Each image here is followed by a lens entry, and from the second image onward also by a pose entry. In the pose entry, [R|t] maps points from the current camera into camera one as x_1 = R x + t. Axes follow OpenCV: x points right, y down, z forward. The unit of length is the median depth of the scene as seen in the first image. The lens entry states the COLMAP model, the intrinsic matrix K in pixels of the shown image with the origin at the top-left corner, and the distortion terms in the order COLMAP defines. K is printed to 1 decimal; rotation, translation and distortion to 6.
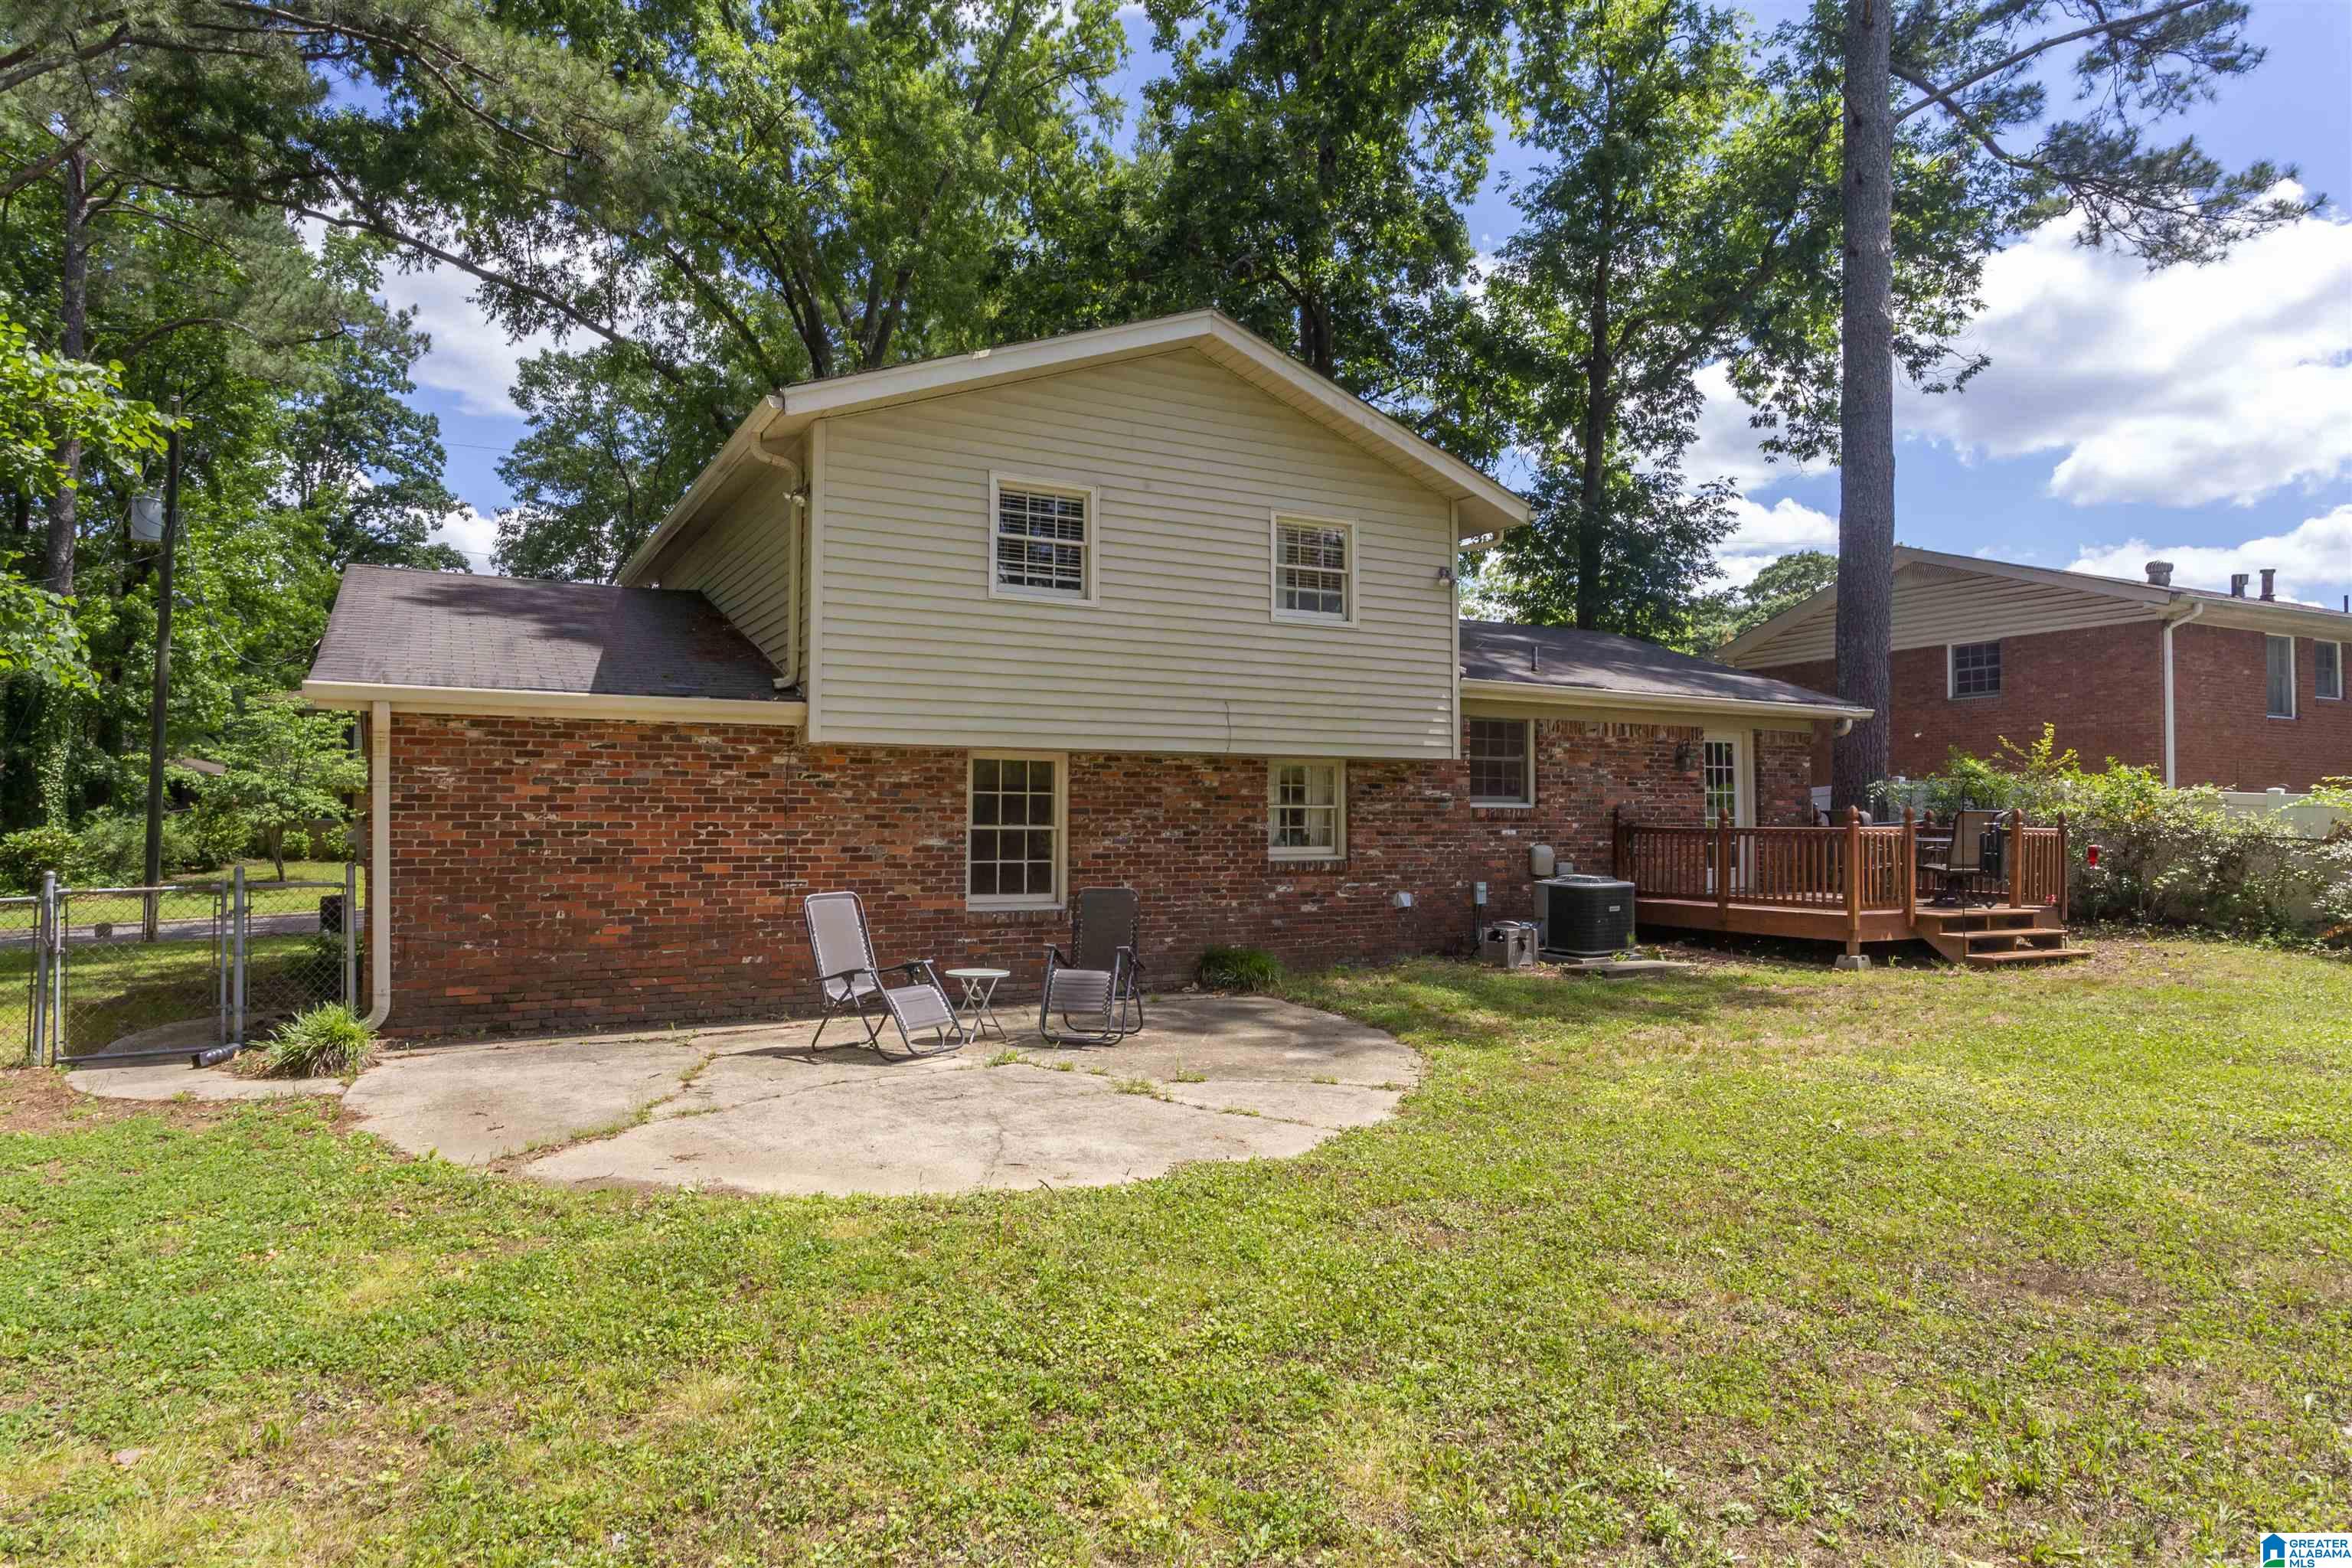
lens RADIAL K [[1363.3, 0, 1151.7], [0, 1363.3, 791.9], [0, 0, 1]] dist [-0.011237, 0.006157]
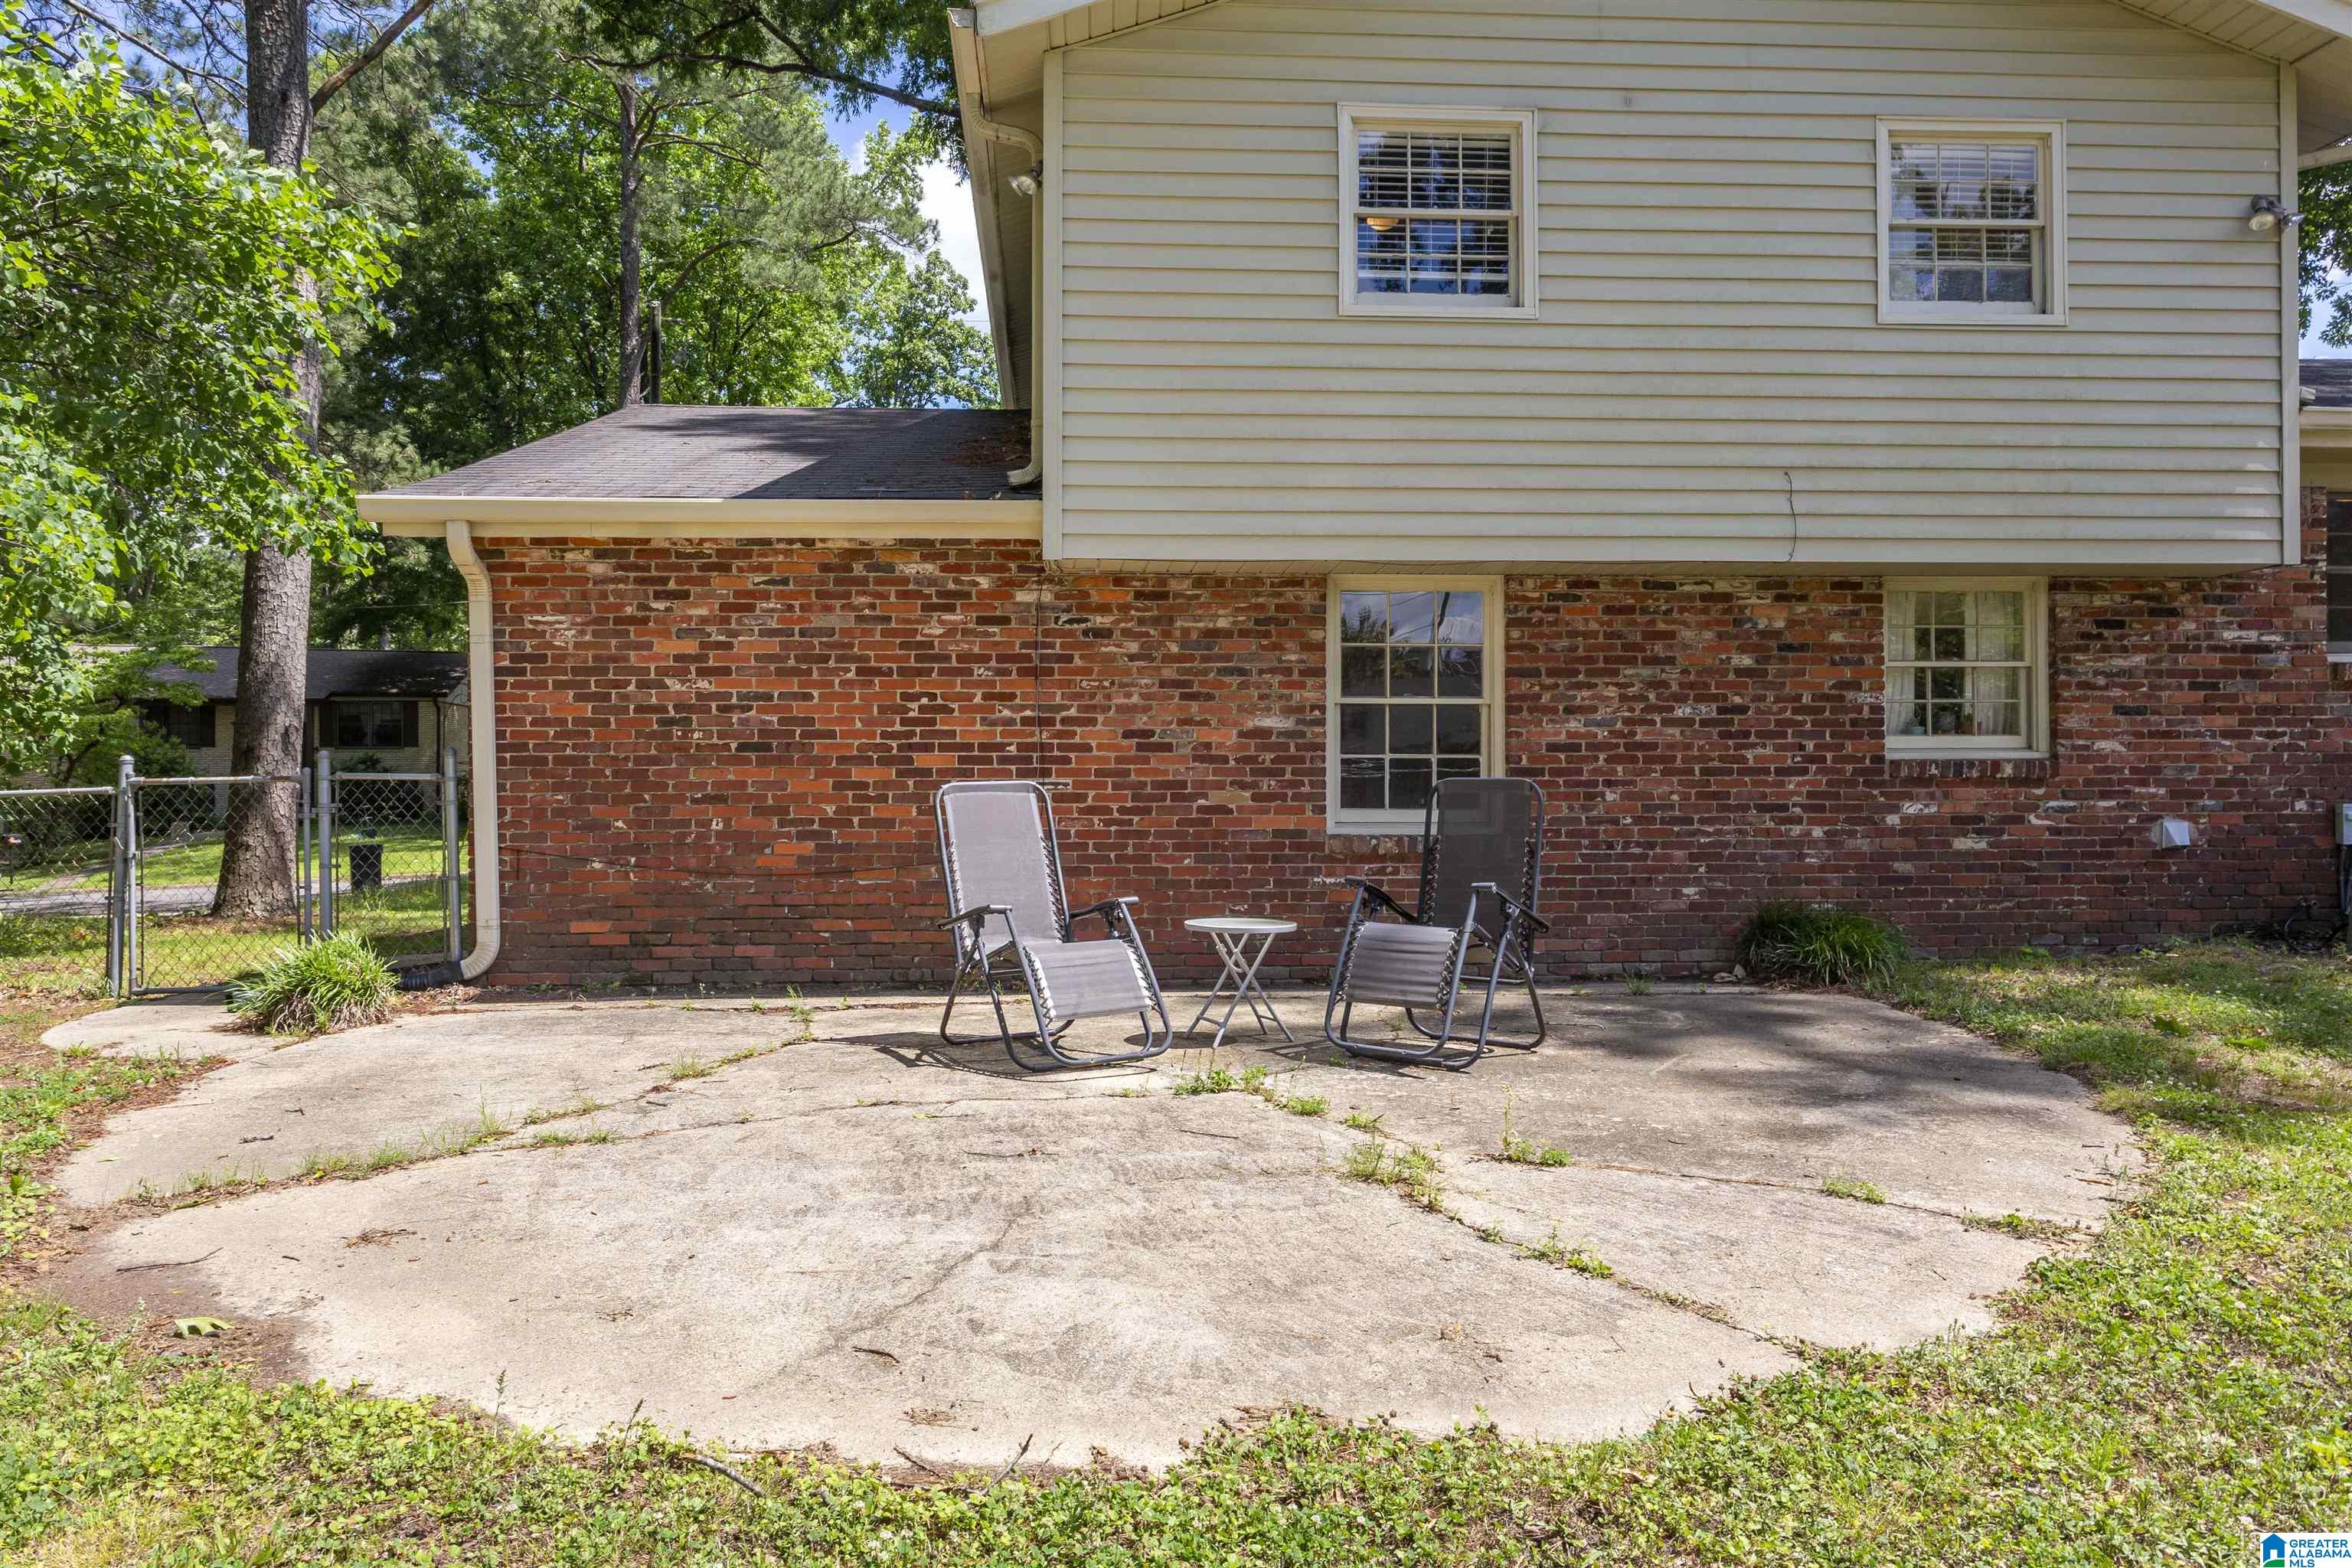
lens RADIAL K [[1570.9, 0, 1143.7], [0, 1570.9, 773.7], [0, 0, 1]] dist [-0.011349, 0.011175]
pose [[0.906596, -0.006040, -0.421957, 0.083099], [0.014306, 0.999763, 0.016425, 0.042973], [0.421757, -0.020927, 0.906467, 0.287323]]
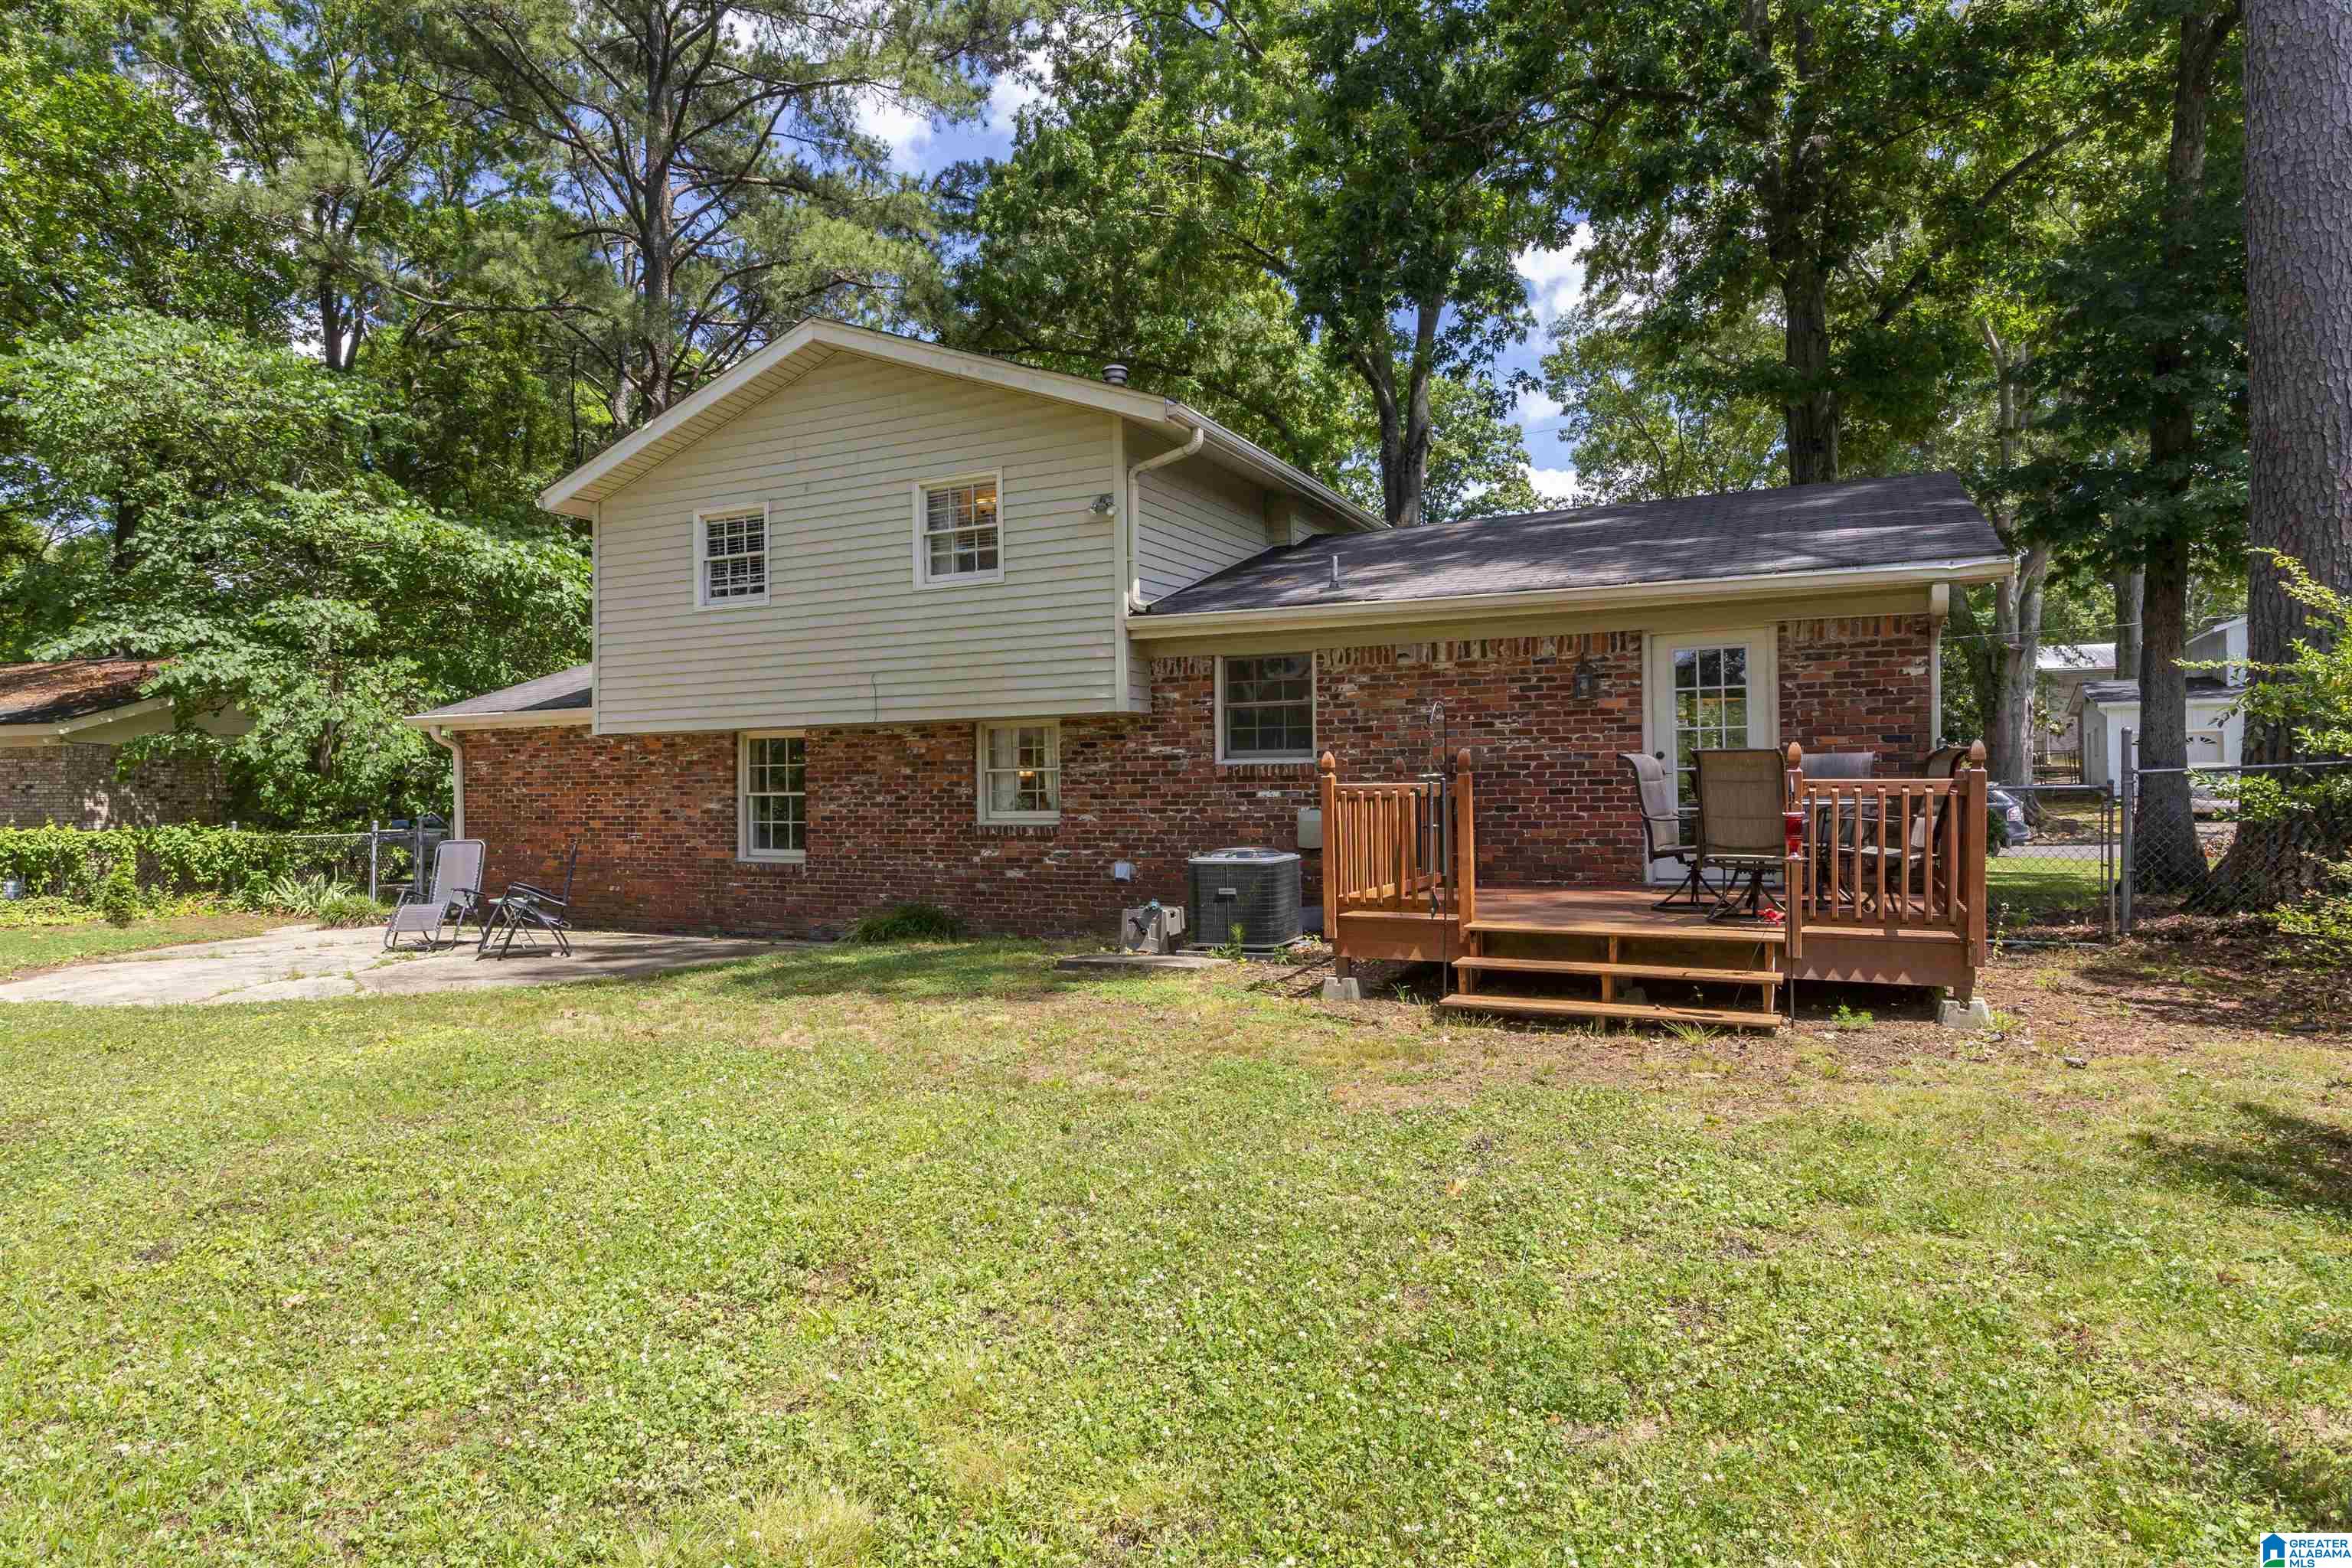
lens RADIAL K [[1363.3, 0, 1163.1], [0, 1363.3, 782.5], [0, 0, 1]] dist [-0.011237, 0.006157]
pose [[0.577801, -0.014810, -0.816043, 1.011024], [0.029894, 0.999548, 0.003027, 0.021192], [0.815630, -0.026144, 0.577983, 0.548258]]
